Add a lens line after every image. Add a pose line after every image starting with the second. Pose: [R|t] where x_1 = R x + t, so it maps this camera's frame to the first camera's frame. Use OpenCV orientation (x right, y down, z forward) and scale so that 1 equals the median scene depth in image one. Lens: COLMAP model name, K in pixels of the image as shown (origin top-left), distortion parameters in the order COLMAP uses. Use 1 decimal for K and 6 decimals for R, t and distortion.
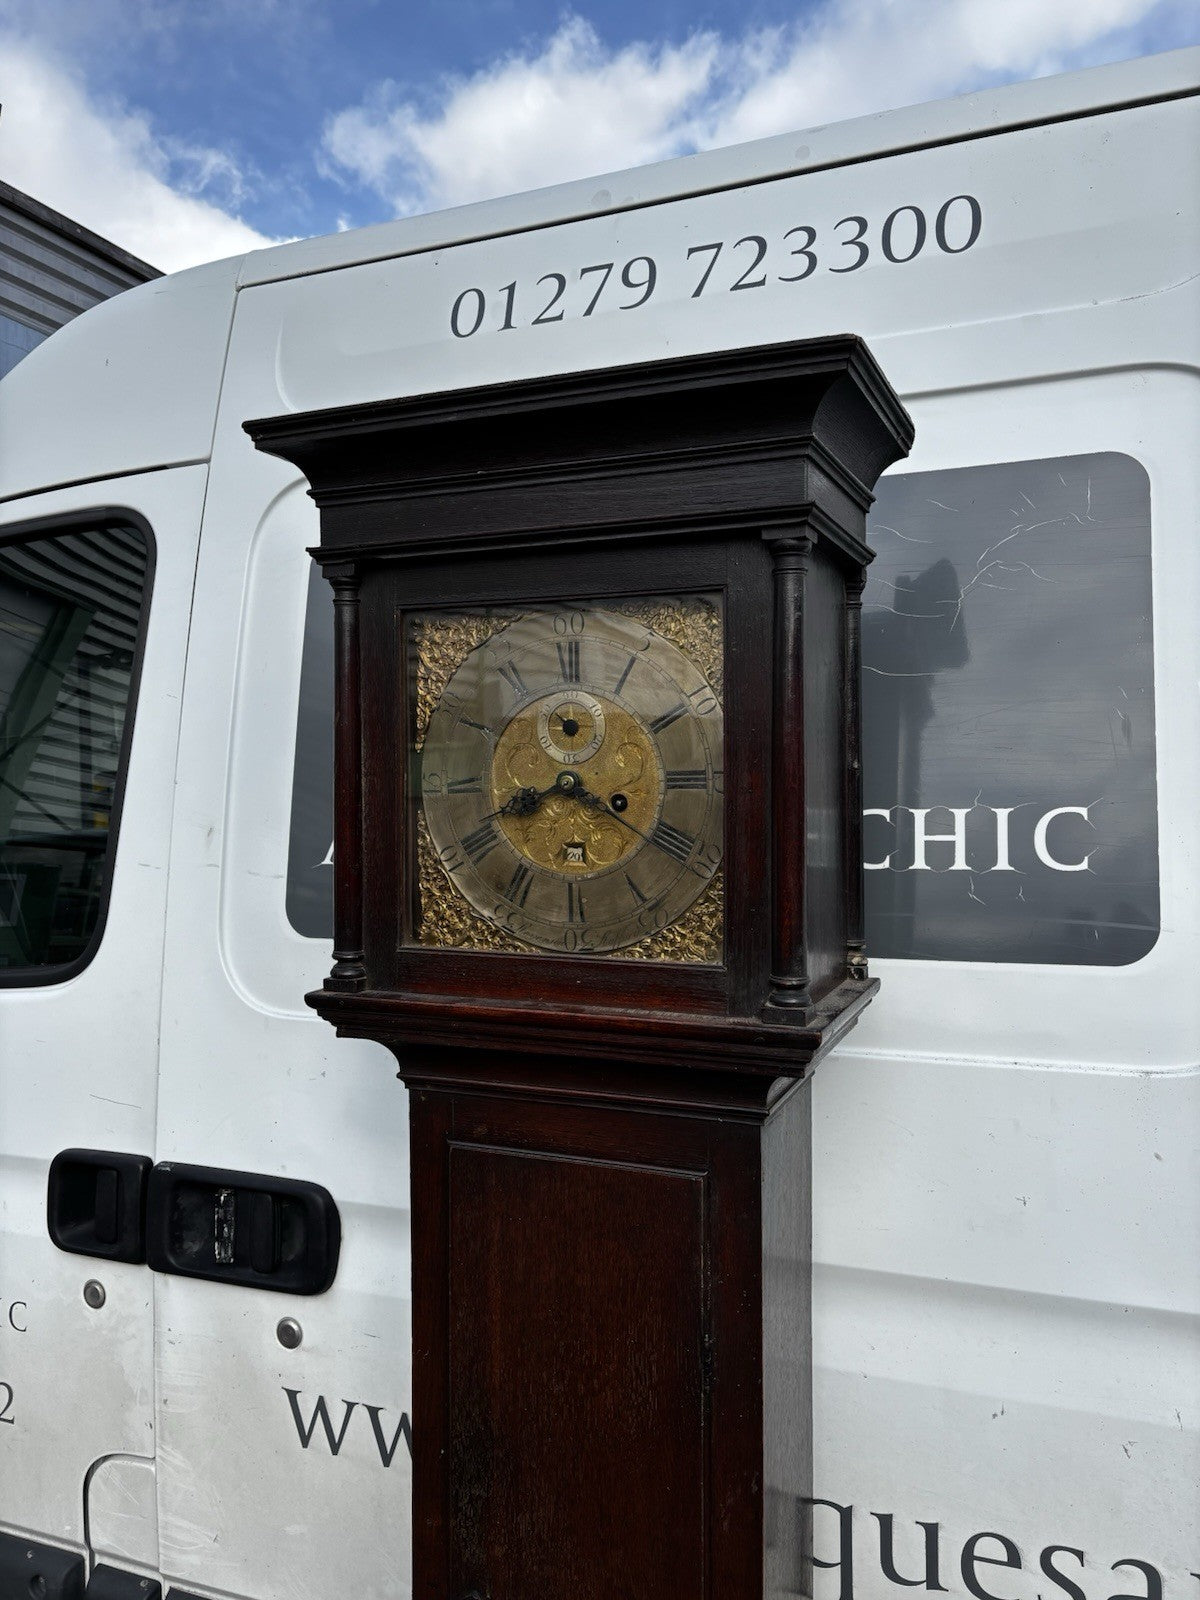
lens RADIAL K [[1205.7, 0, 600.0], [0, 1205.7, 800.0], [0, 0, 1]] dist [0.100959, -0.133463]
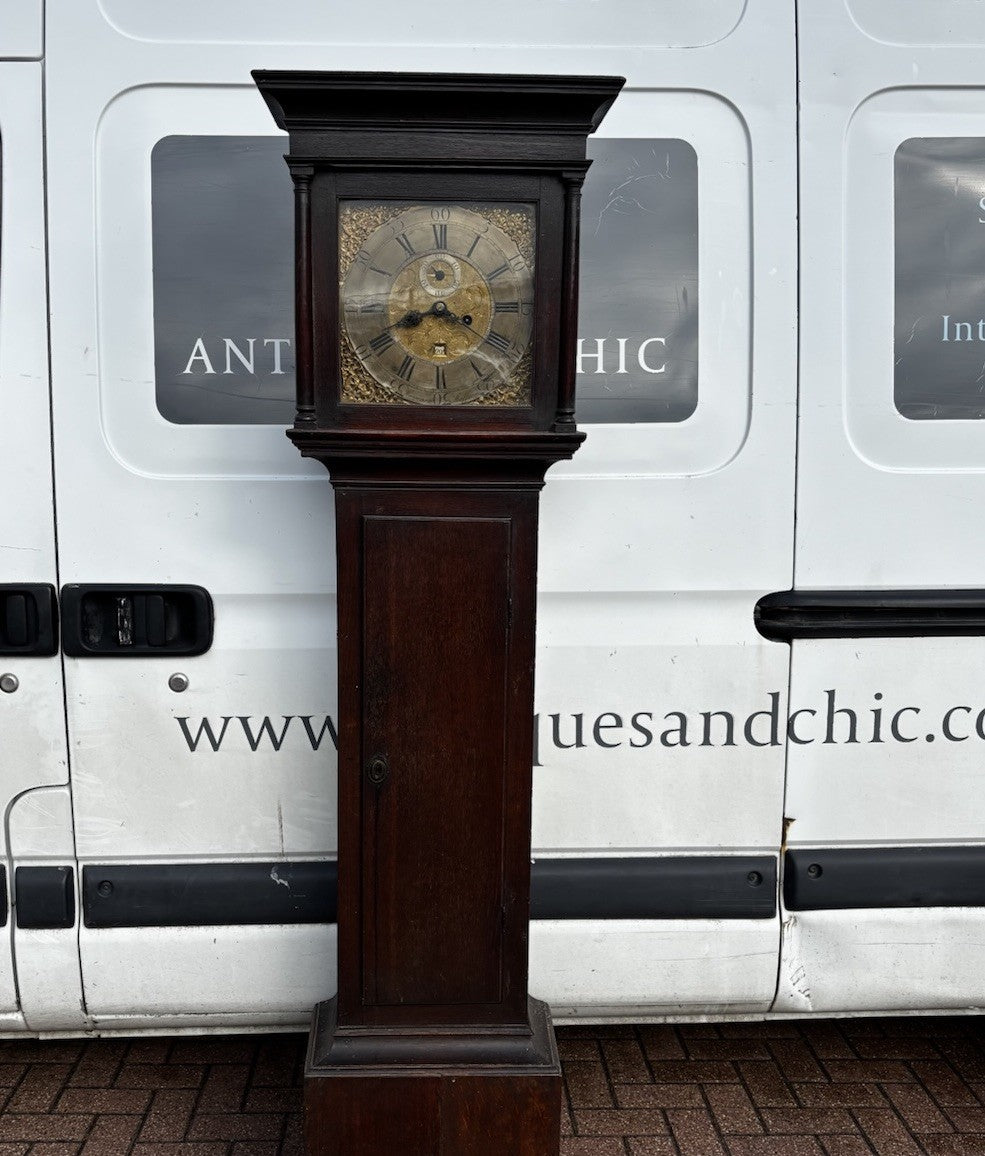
lens RADIAL K [[1205.2, 0, 464.0], [0, 1205.2, 640.2], [0, 0, 1]] dist [0.227206, -0.828194]
pose [[0.915511, -0.062685, 0.397379, -0.715446], [-0.008332, 0.984619, 0.174517, 0.149483], [-0.402207, -0.163083, 0.900907, -0.702011]]
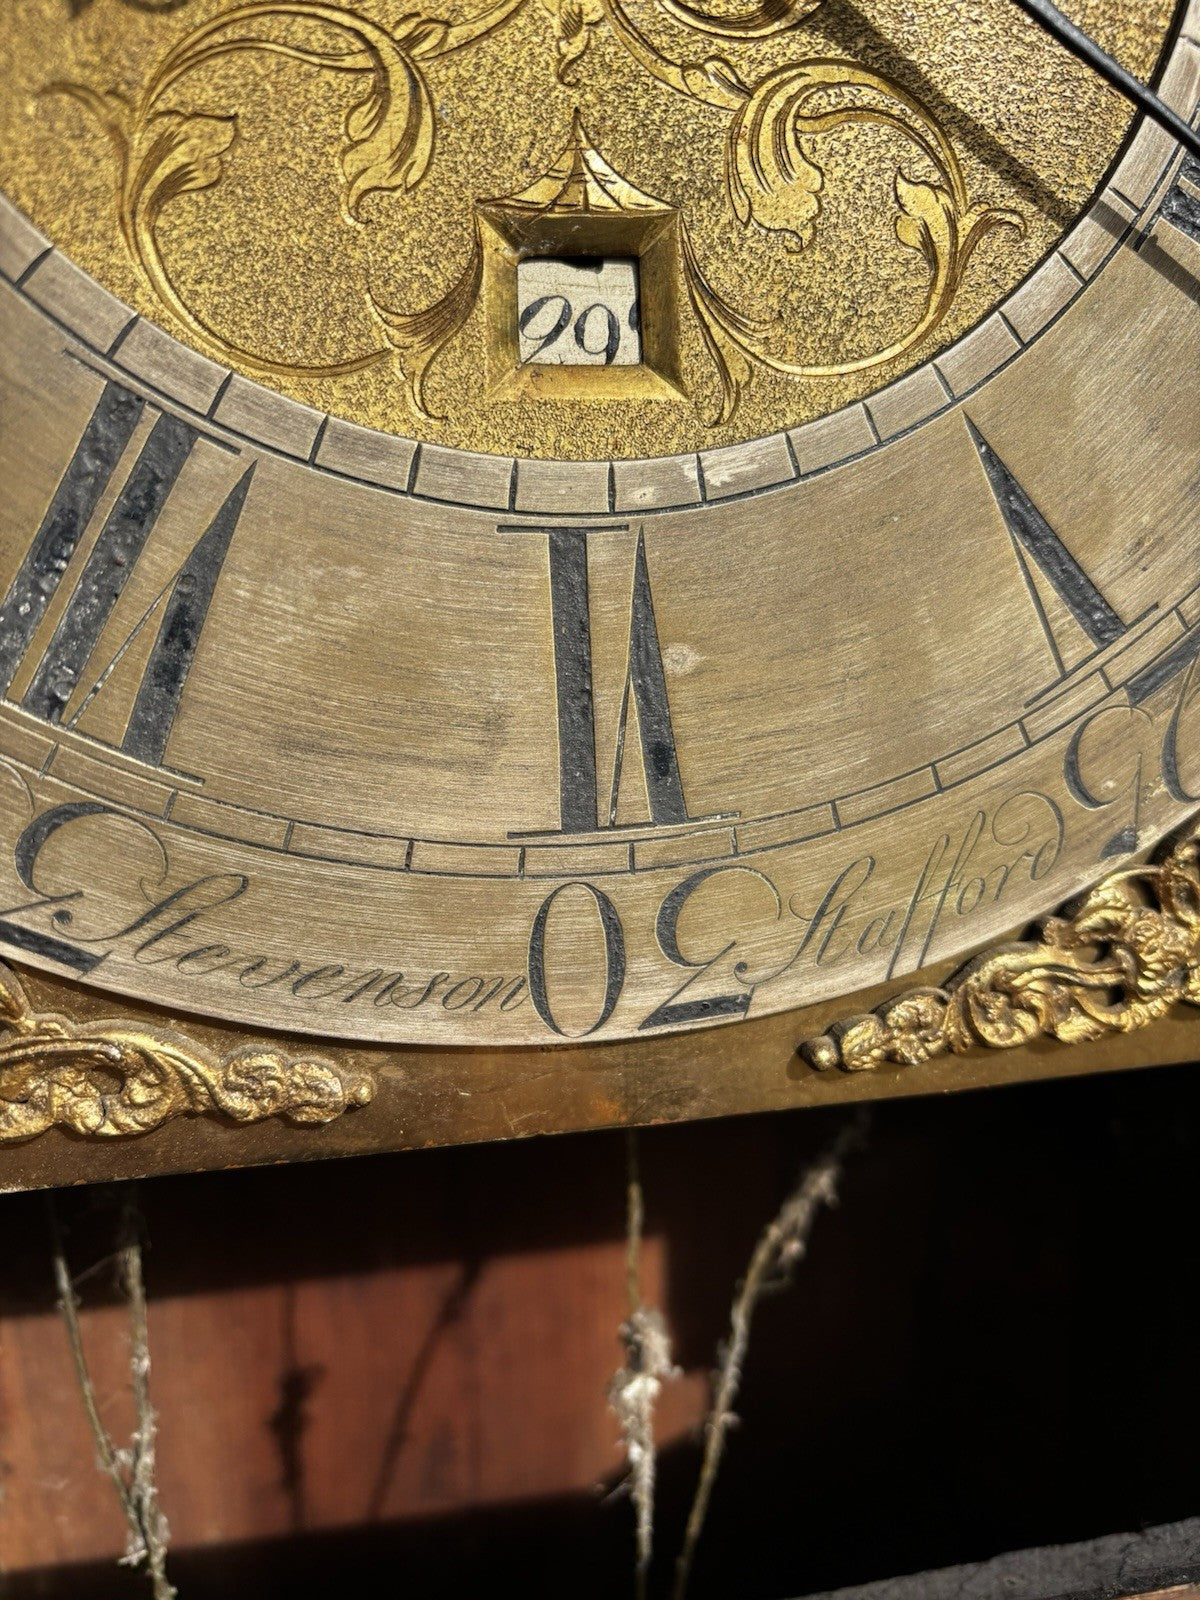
lens RADIAL K [[1363.8, 0, 639.3], [0, 1363.8, 812.0], [0, 0, 1]] dist [0.071878, -0.402805]
pose [[0.826111, -0.096866, 0.555120, -0.100069], [0.036486, 0.992242, 0.118846, 0.079141], [-0.562325, -0.077926, 0.823236, 0.844649]]
